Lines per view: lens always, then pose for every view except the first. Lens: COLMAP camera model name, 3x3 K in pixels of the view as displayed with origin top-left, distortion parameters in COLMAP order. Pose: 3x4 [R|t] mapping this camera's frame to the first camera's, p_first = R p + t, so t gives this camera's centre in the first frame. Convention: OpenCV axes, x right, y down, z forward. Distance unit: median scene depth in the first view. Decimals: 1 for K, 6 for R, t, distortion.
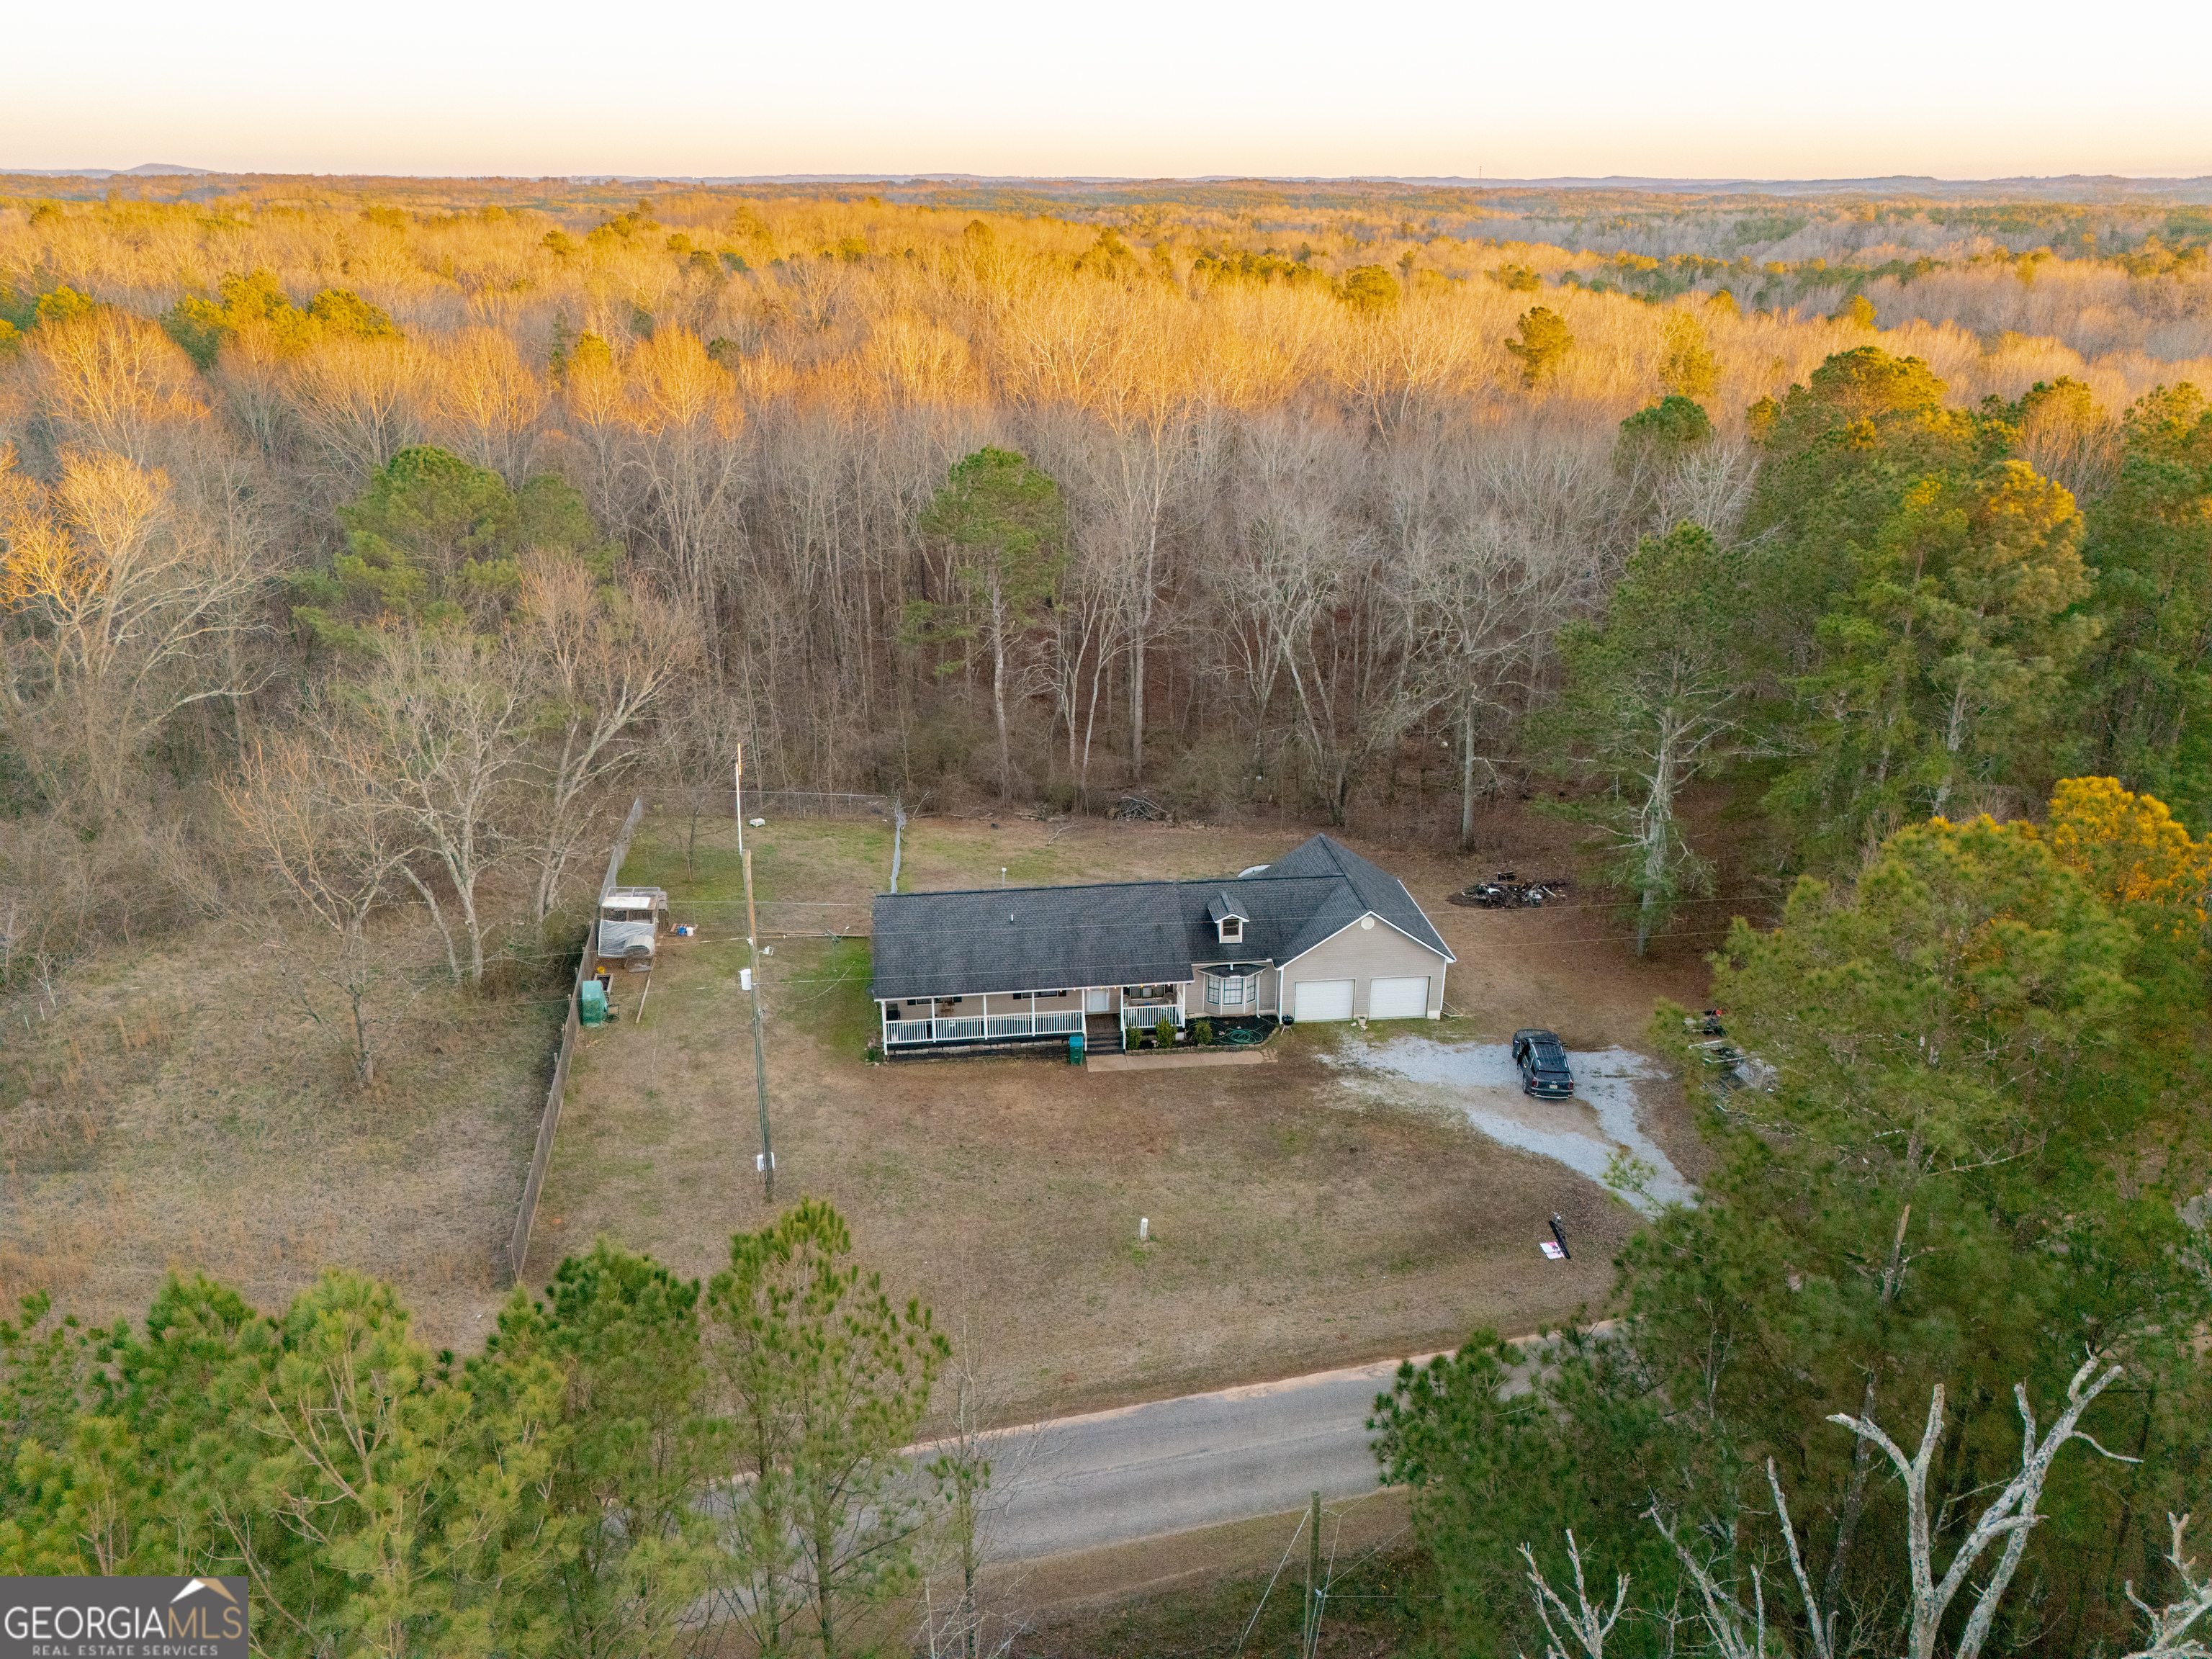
lens RADIAL K [[1589.3, 0, 1102.7], [0, 1589.3, 829.2], [0, 0, 1]] dist [0.043581, -0.002463]
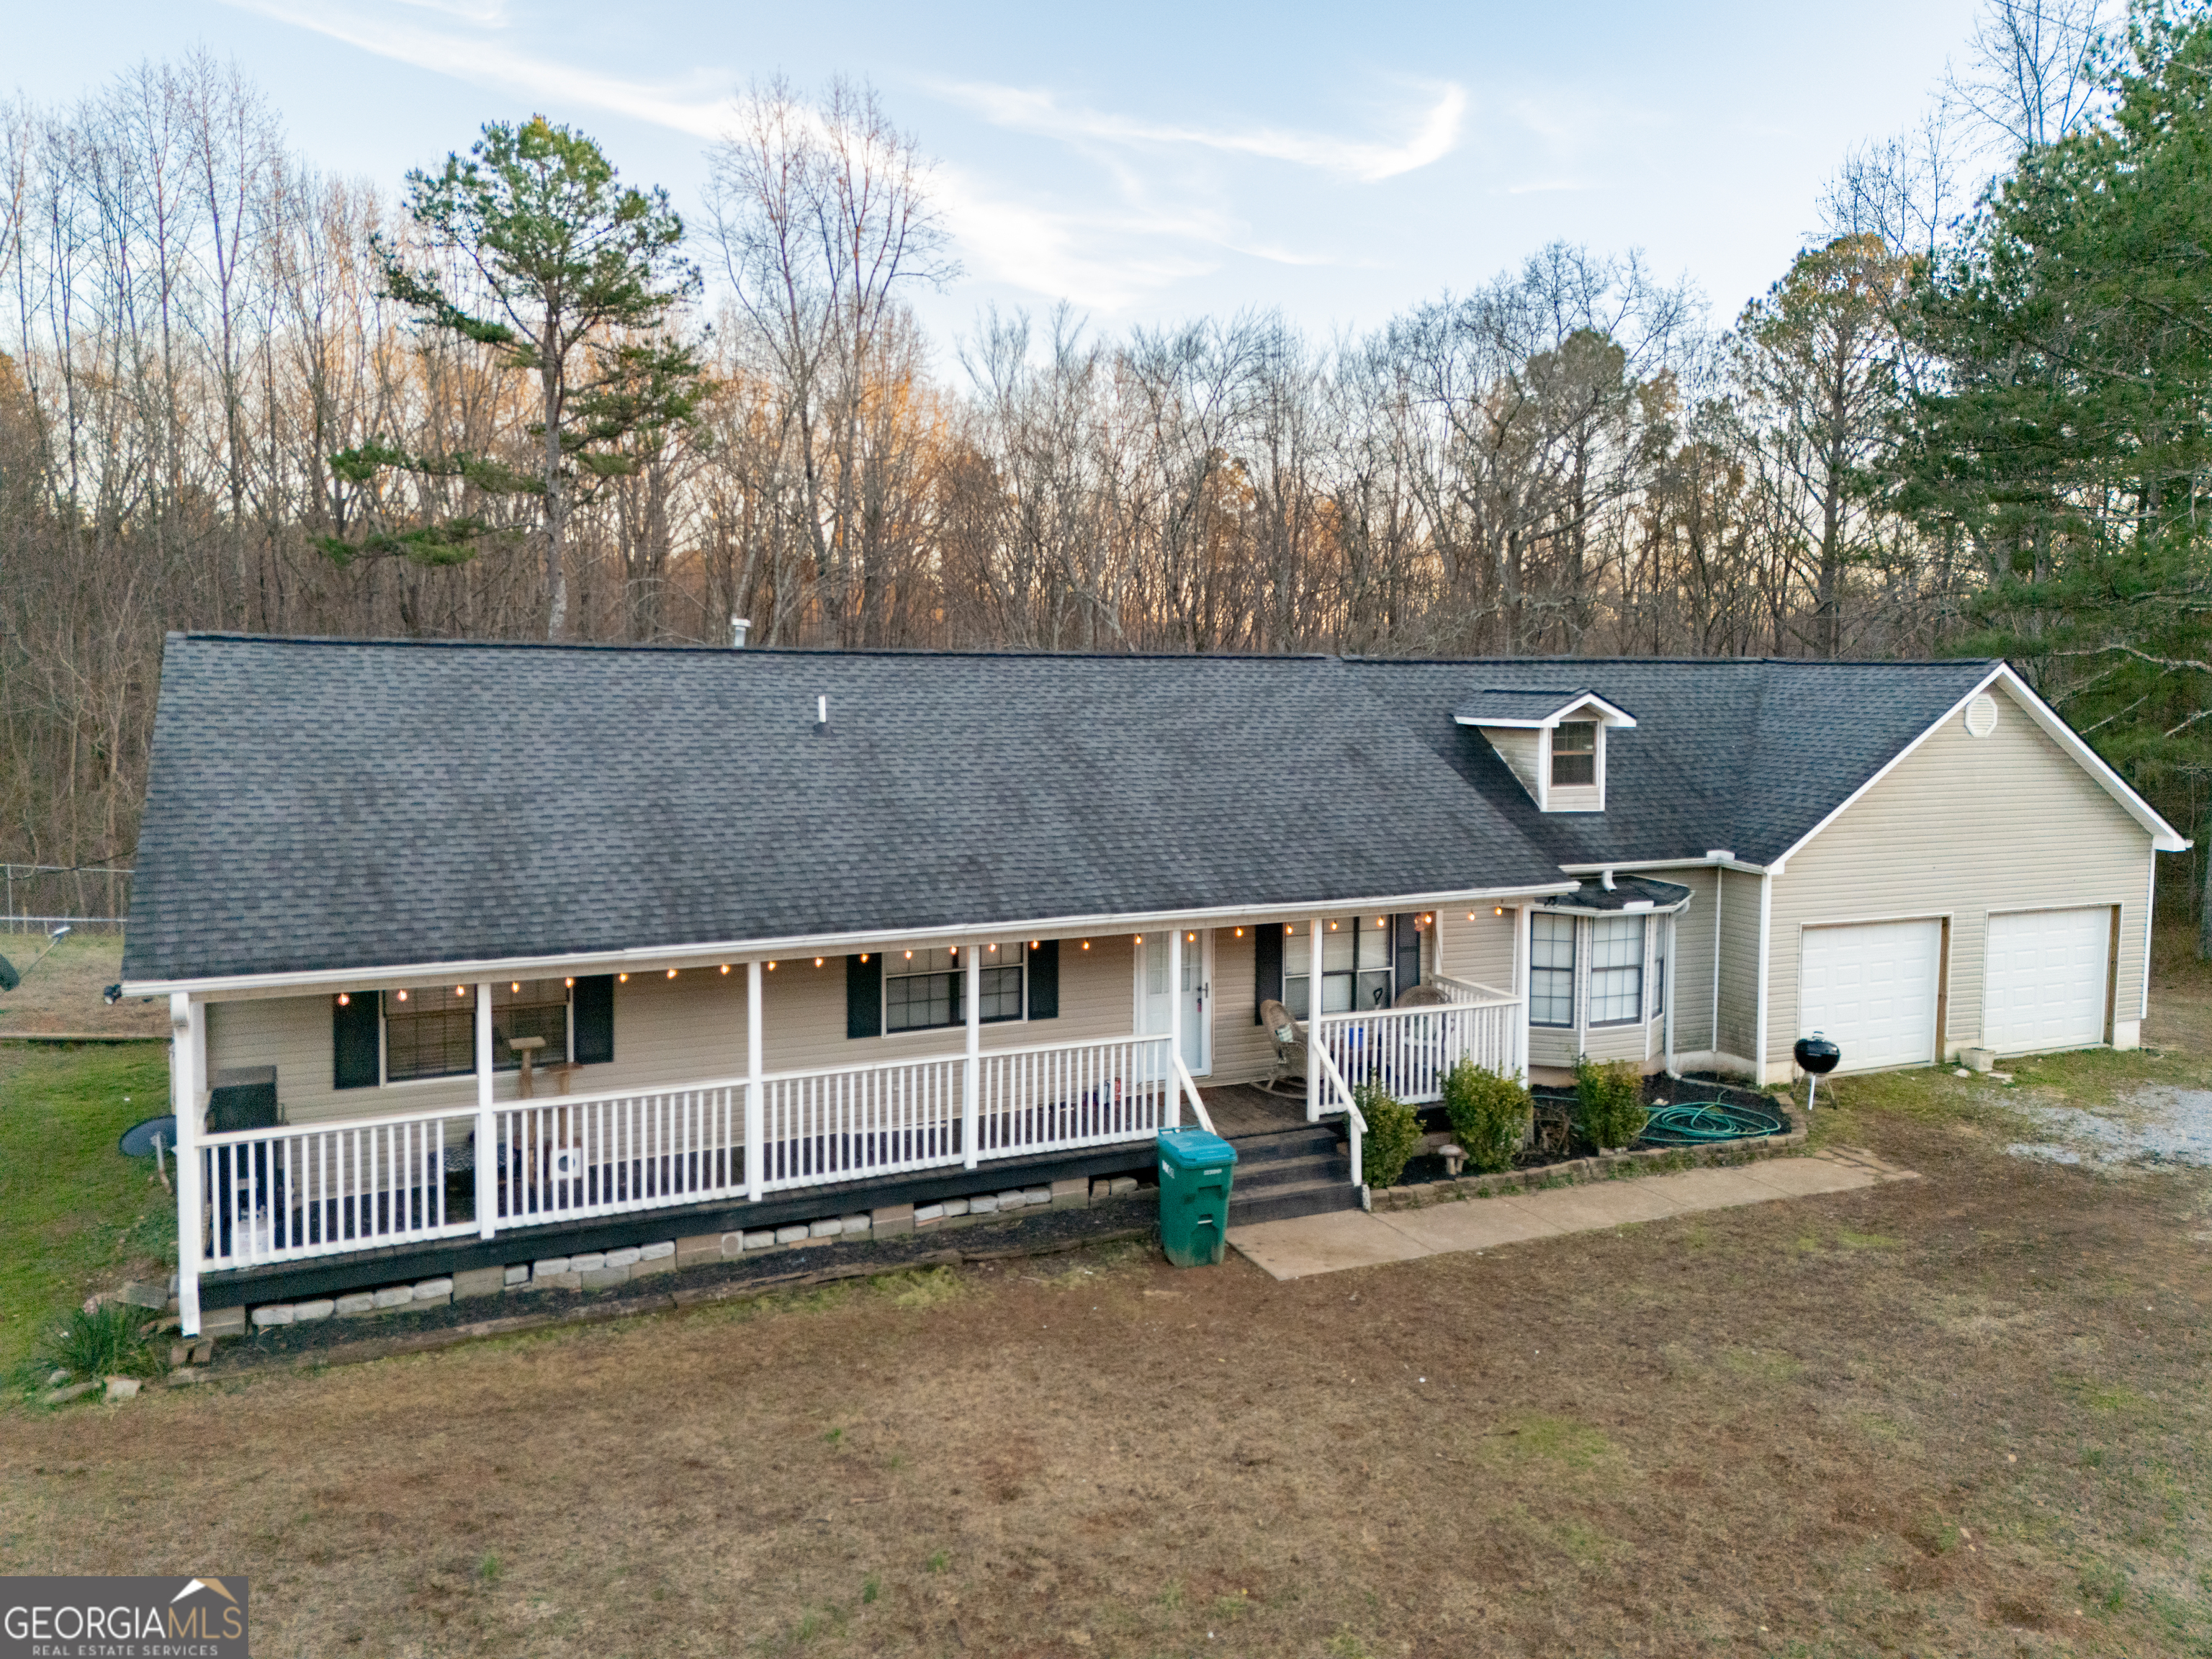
lens RADIAL K [[1589.3, 0, 1110.7], [0, 1589.3, 826.5], [0, 0, 1]] dist [0.043581, -0.002463]
pose [[0.944508, -0.018815, 0.327949, -0.096711], [0.113862, 0.955216, -0.273126, 0.147431], [-0.308123, 0.295311, 0.904352, 0.783242]]
